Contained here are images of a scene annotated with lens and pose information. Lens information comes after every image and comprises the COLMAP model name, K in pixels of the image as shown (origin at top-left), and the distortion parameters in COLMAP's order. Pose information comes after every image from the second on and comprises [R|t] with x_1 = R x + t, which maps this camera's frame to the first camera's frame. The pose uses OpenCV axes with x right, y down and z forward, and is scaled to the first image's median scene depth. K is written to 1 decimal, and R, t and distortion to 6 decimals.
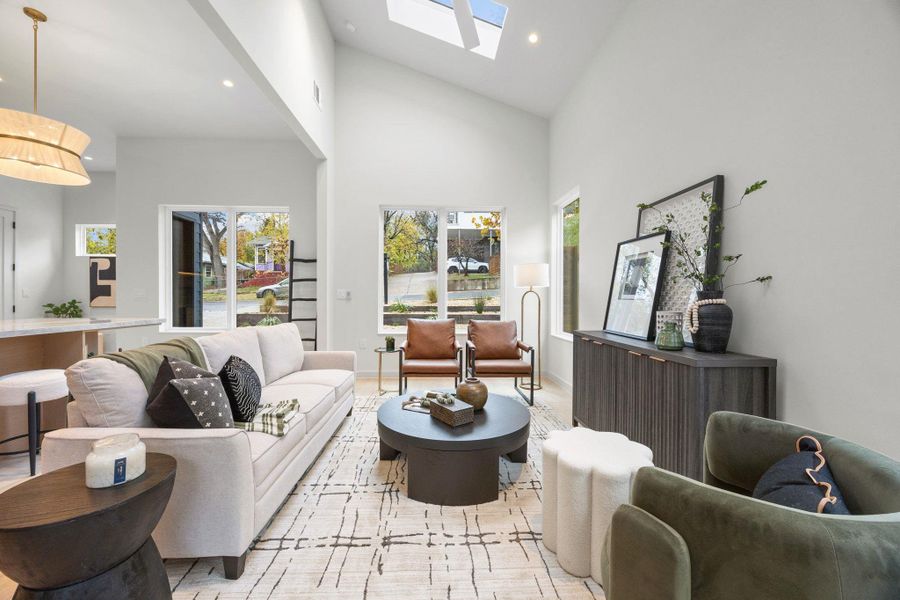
lens RADIAL K [[343.2, 0, 446.5], [0, 343.2, 299.0], [0, 0, 1]] dist [-0.003195, 0.001142]
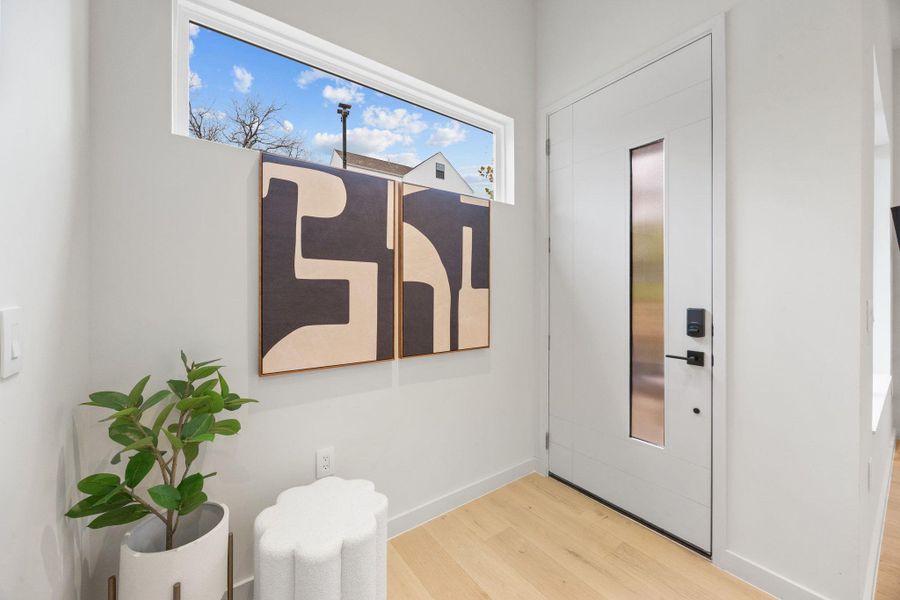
lens RADIAL K [[343.2, 0, 452.0], [0, 343.2, 296.7], [0, 0, 1]] dist [-0.003195, 0.001142]
pose [[0.843462, -0.003077, 0.537180, -1.620285], [0.007285, 0.999957, -0.005711, -0.040474], [-0.537140, 0.008731, 0.843448, 1.137664]]
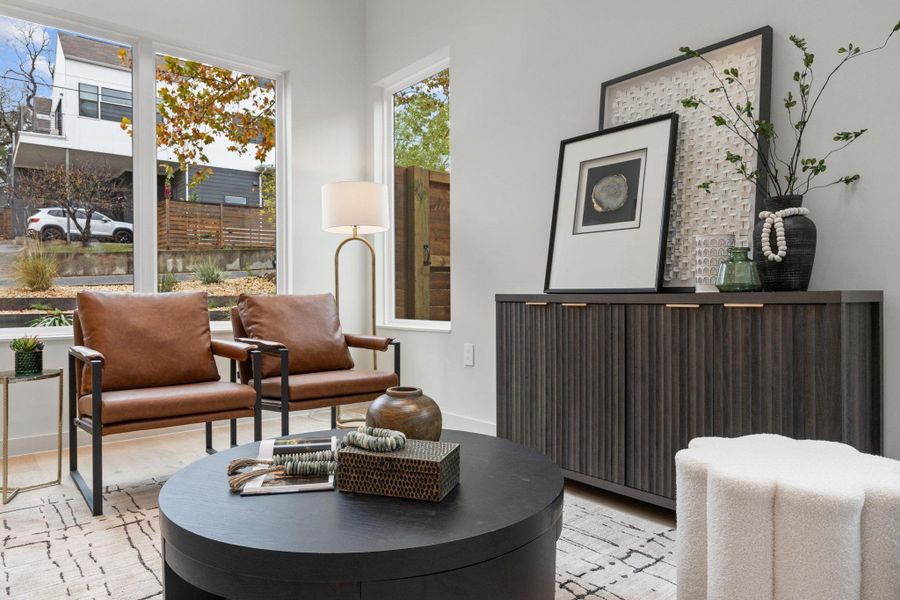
lens RADIAL K [[579.9, 0, 447.8], [0, 579.9, 301.8], [0, 0, 1]] dist [-0.004887, 0.001552]
pose [[0.800356, -0.013710, 0.599368, -0.179747], [0.011423, 0.999906, 0.007619, 0.073575], [-0.599416, 0.000749, 0.800437, 0.242744]]
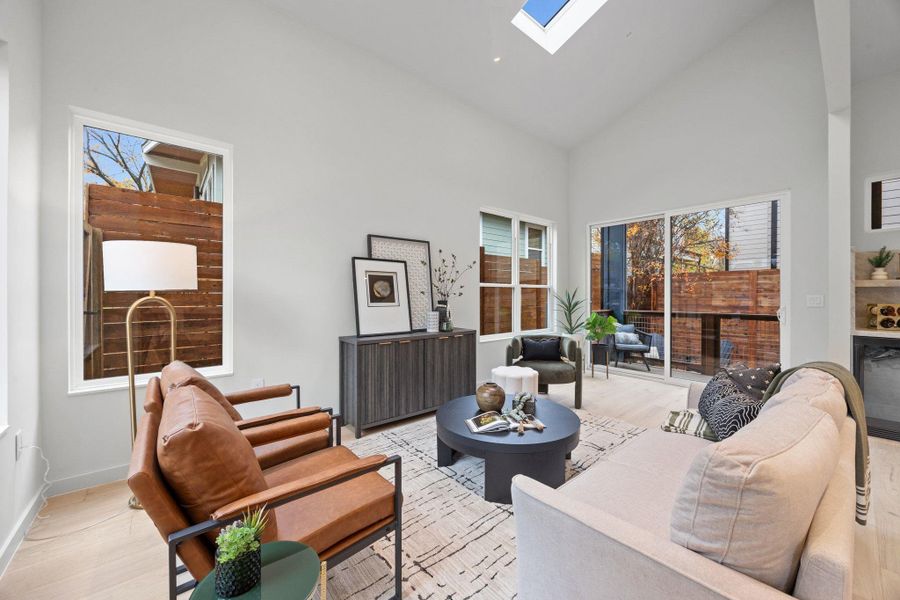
lens RADIAL K [[343.2, 0, 446.3], [0, 343.2, 298.7], [0, 0, 1]] dist [-0.003195, 0.001142]
pose [[-0.606590, -0.014665, 0.794880, -0.421035], [0.000858, 0.999817, 0.019101, -0.034875], [-0.795015, 0.012269, -0.606466, 1.058237]]
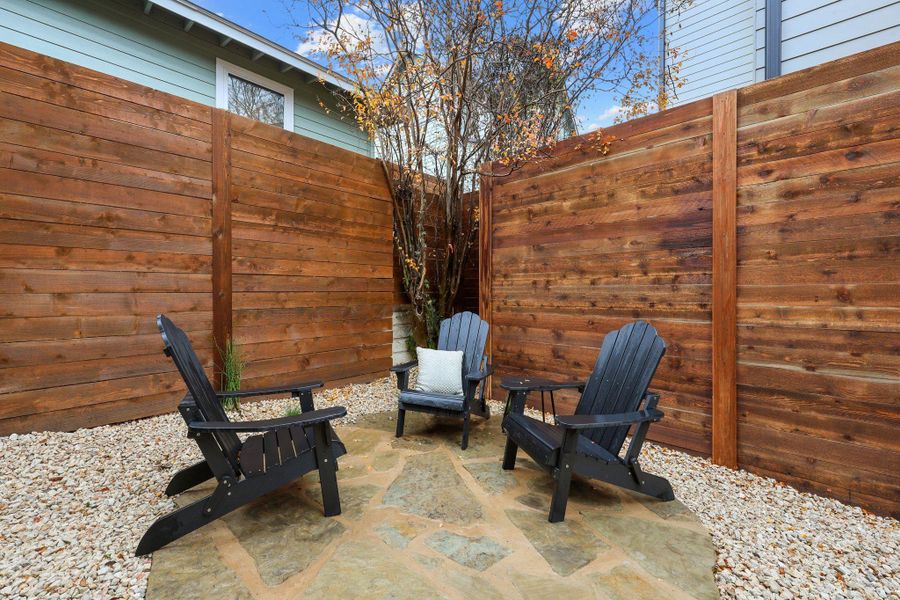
lens RADIAL K [[362.9, 0, 446.3], [0, 362.9, 292.8], [0, 0, 1]] dist [0.000398, 0.000534]
pose [[-0.703564, -0.003662, 0.710622, -0.013953], [0.001427, 0.999977, 0.006566, 0.193599], [-0.710630, 0.005634, -0.703543, -0.839974]]
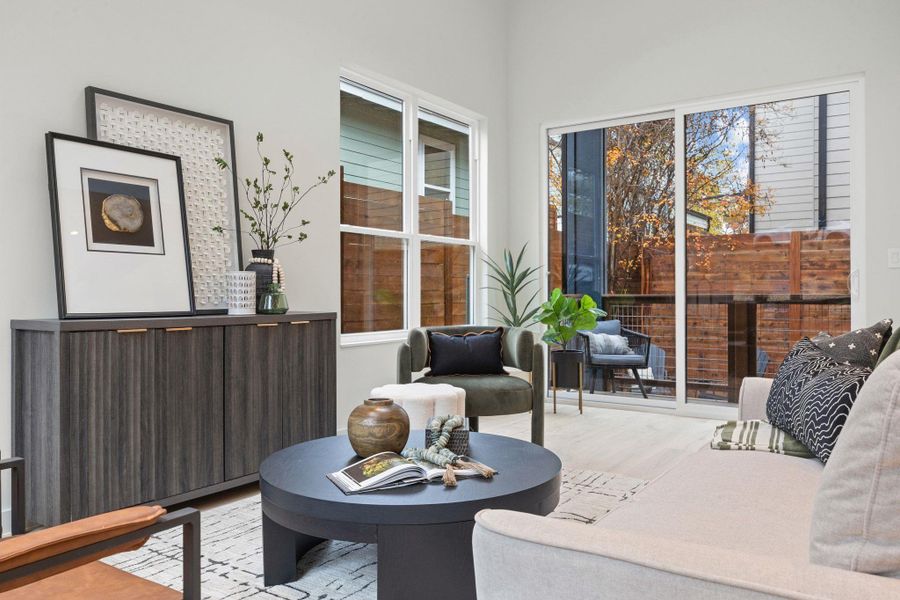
lens RADIAL K [[683.4, 0, 441.1], [0, 683.4, 295.6], [0, 0, 1]] dist [-0.005085, 0.003596]
pose [[-0.796568, -0.006103, 0.604518, -0.368599], [-0.000160, 0.999951, 0.009884, 0.040224], [-0.604549, 0.007776, -0.796530, 1.048835]]
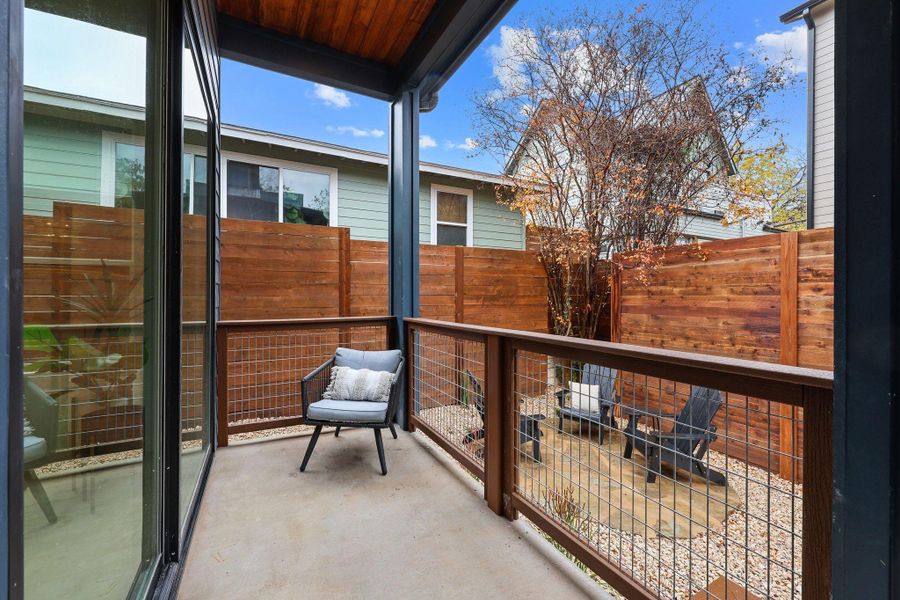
lens RADIAL K [[362.9, 0, 444.1], [0, 362.9, 297.9], [0, 0, 1]] dist [0.000398, 0.000534]
pose [[-0.418867, -0.007828, 0.908014, -0.406510], [0.003123, 0.999945, 0.010061, 0.001350], [-0.908042, 0.007050, -0.418819, -0.393048]]
